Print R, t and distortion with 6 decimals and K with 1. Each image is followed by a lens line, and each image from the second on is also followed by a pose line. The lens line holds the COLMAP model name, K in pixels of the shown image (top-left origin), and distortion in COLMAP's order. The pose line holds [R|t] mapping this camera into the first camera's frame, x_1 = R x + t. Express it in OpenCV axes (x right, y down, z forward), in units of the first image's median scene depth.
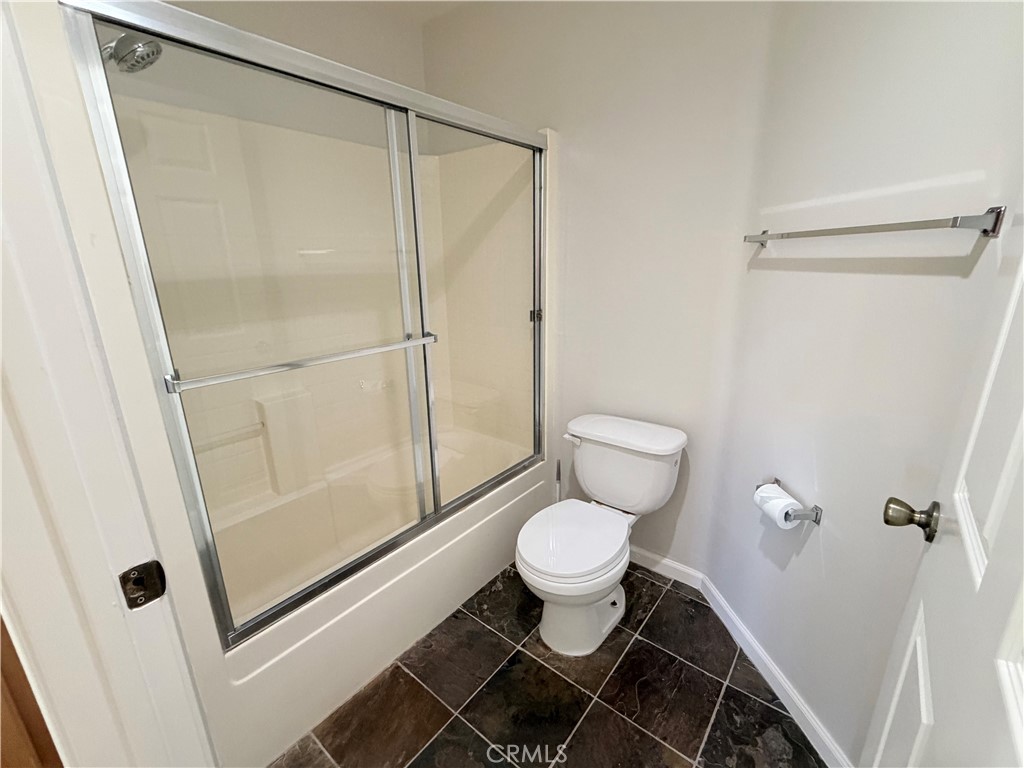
lens RADIAL K [[445.3, 0, 514.1], [0, 445.3, 385.1], [0, 0, 1]] dist [-0.000291, 0.000268]
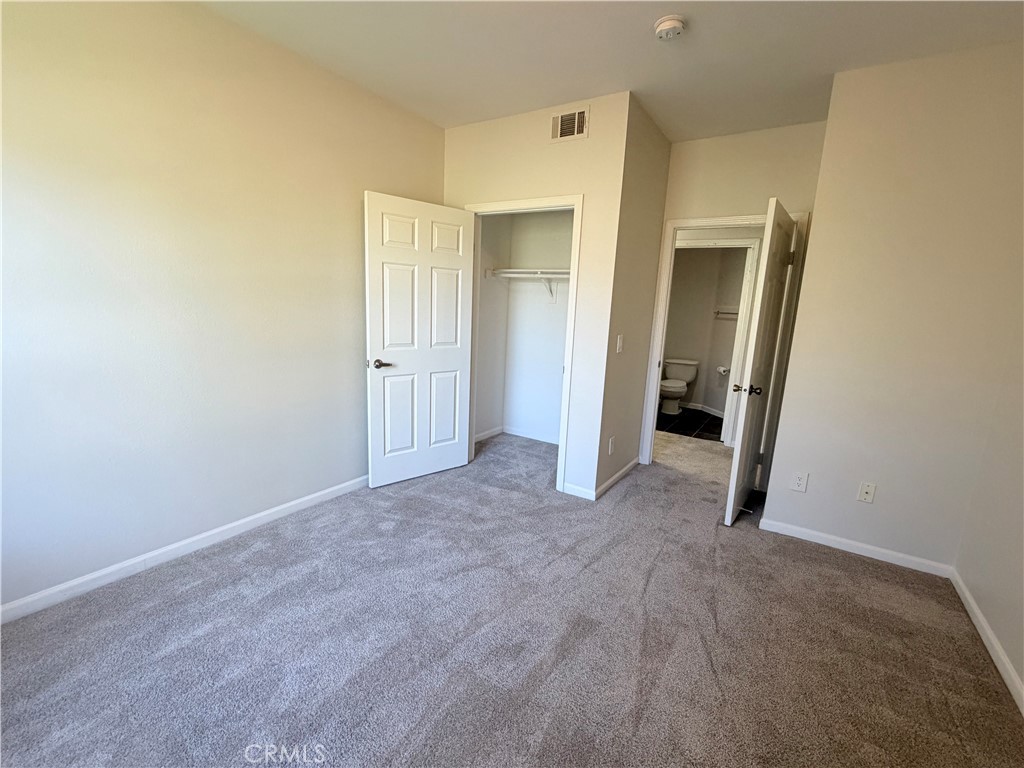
lens RADIAL K [[445.3, 0, 514.1], [0, 445.3, 385.1], [0, 0, 1]] dist [-0.000291, 0.000268]
pose [[0.993419, 0.038160, 0.107991, -1.608607], [-0.028339, 0.995443, -0.091054, 0.713447], [-0.110973, 0.087395, 0.989973, -2.611201]]
